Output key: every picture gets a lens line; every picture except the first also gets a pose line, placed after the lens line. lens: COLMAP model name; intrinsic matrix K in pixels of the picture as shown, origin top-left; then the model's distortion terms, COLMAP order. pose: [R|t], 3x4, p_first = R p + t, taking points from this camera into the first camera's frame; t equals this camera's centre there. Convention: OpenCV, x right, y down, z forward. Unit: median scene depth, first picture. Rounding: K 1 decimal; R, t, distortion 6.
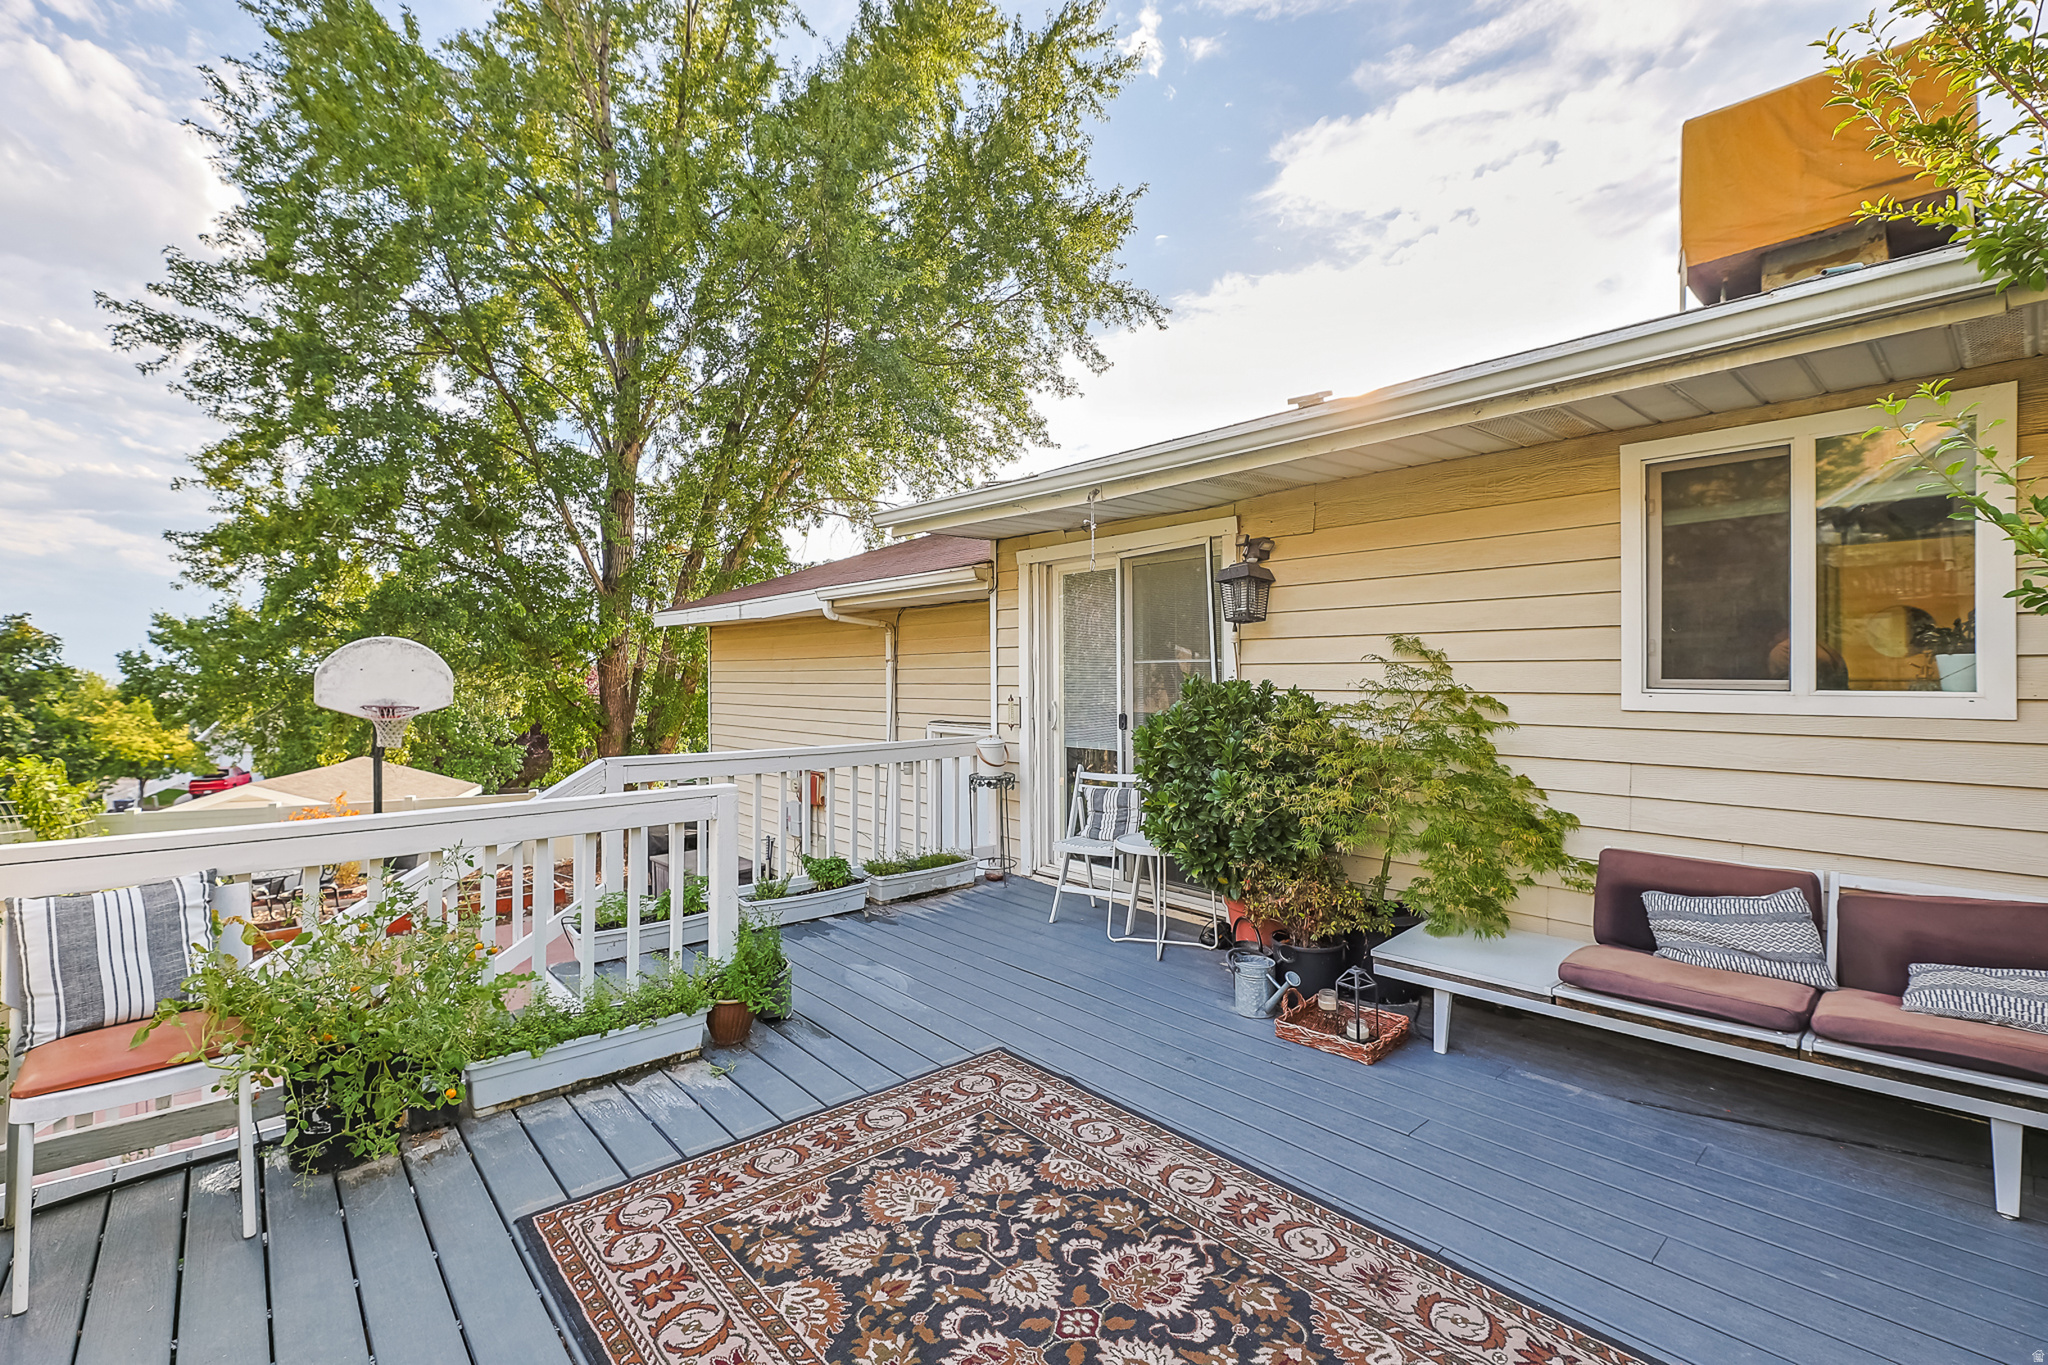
lens RADIAL K [[891.4, 0, 1024.0], [0, 891.4, 682.5], [0, 0, 1]] dist [0.000909, 0.000115]
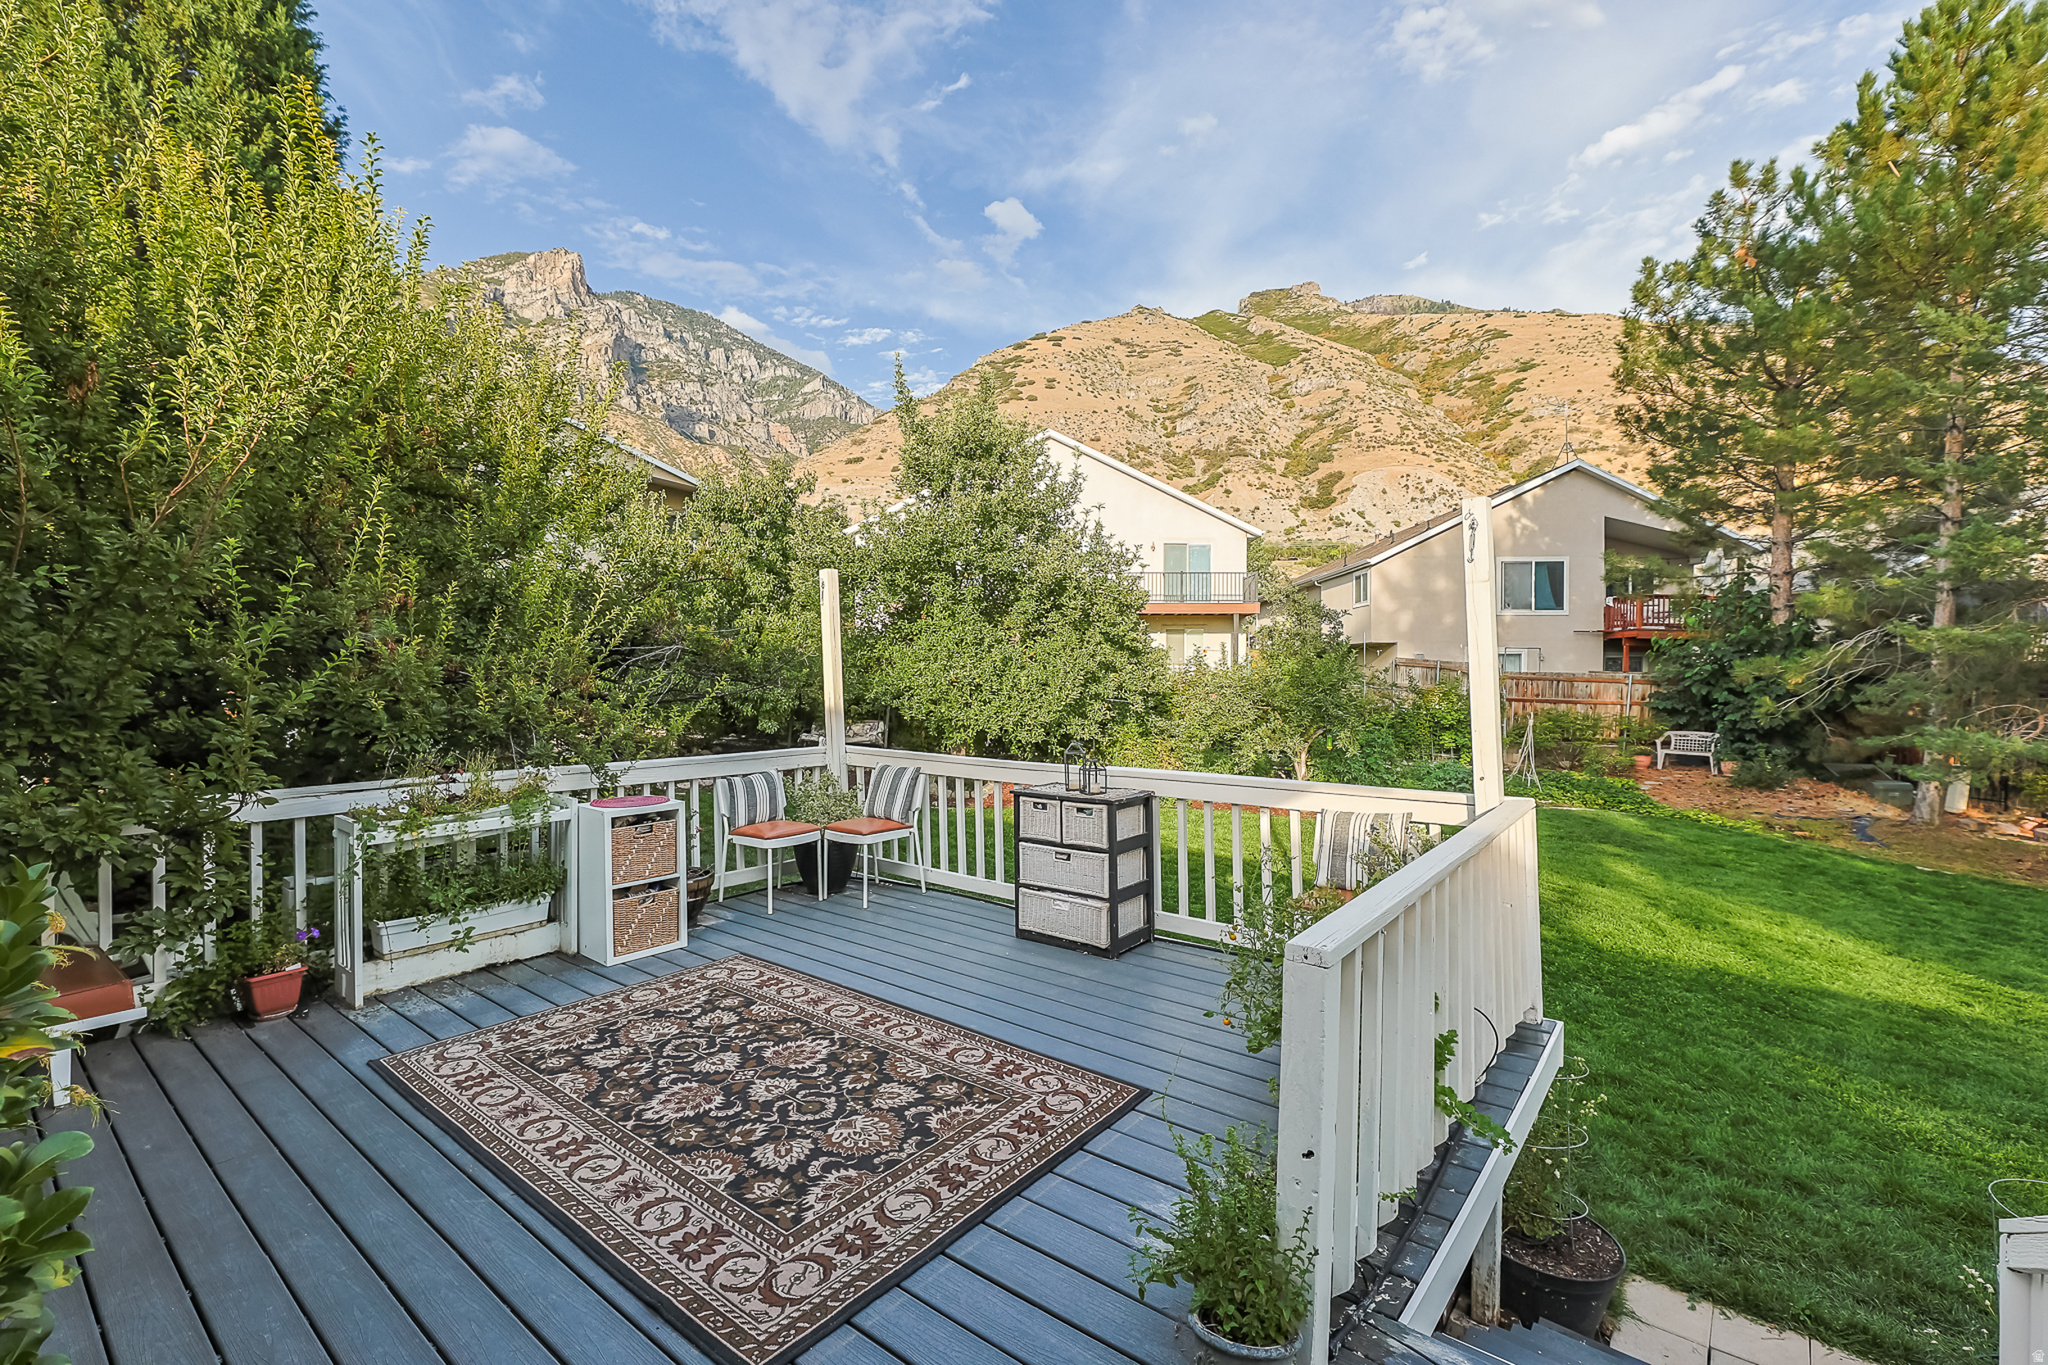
lens RADIAL K [[898.8, 0, 1030.4], [0, 898.8, 664.2], [0, 0, 1]] dist [-0.000322, -0.000117]
pose [[-0.984348, 0.000937, -0.176232, -0.138337], [-0.000258, 0.999977, 0.006755, -0.057418], [0.176235, 0.006694, -0.984325, 2.203838]]
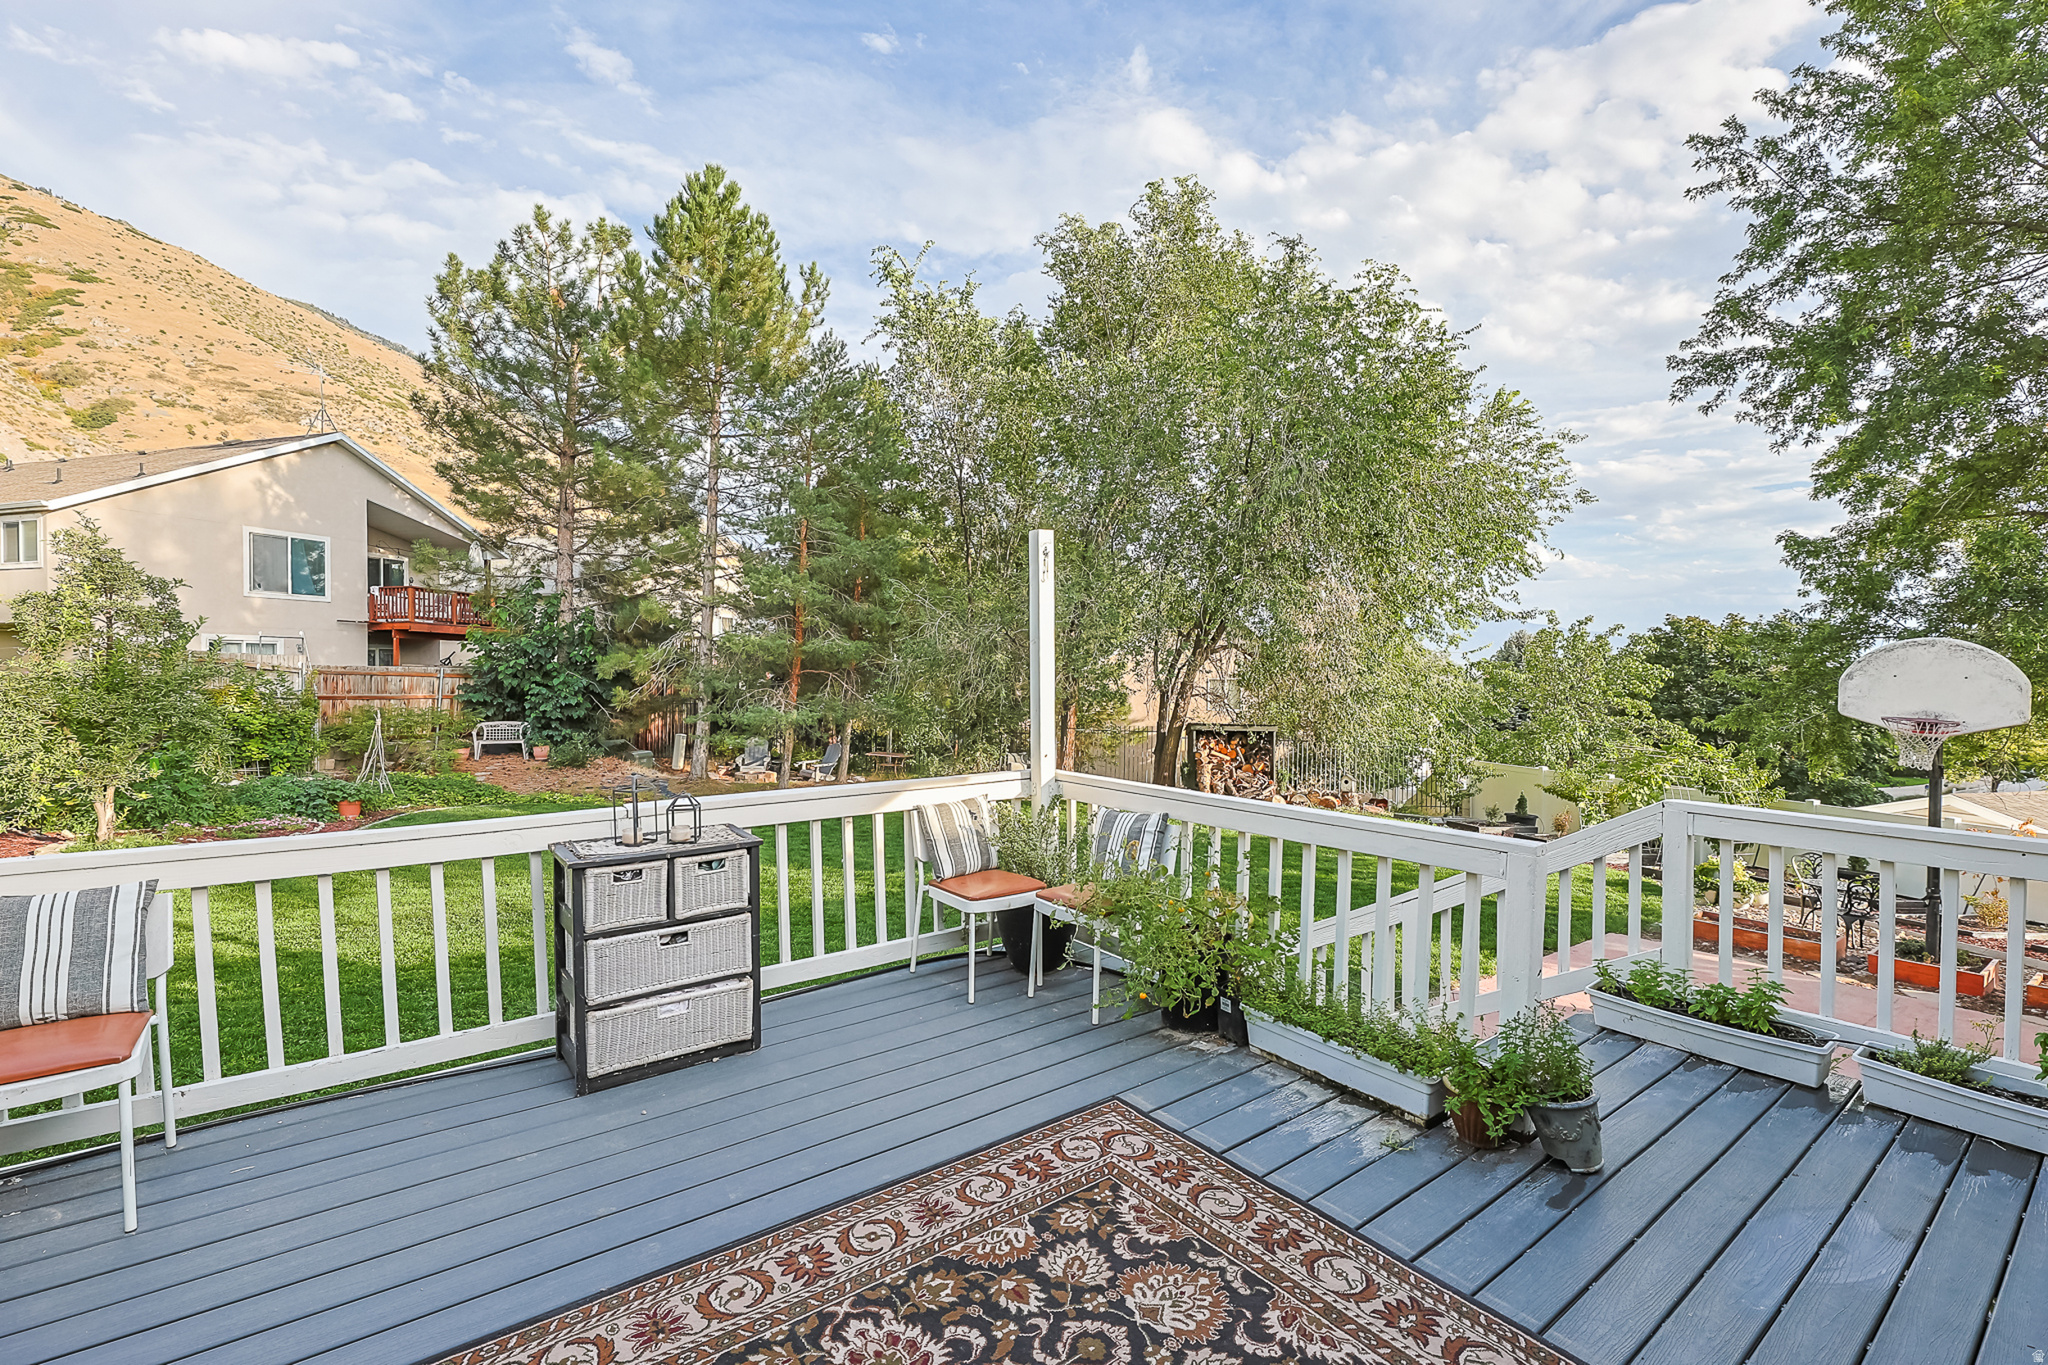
lens RADIAL K [[891.6, 0, 1024.0], [0, 891.6, 682.5], [0, 0, 1]] dist [-0.010765, -0.000071]
pose [[-0.072826, 0.018232, -0.997178, 0.738281], [-0.020587, 0.999592, 0.019780, -0.047202], [0.997132, 0.021970, -0.072421, 0.898528]]
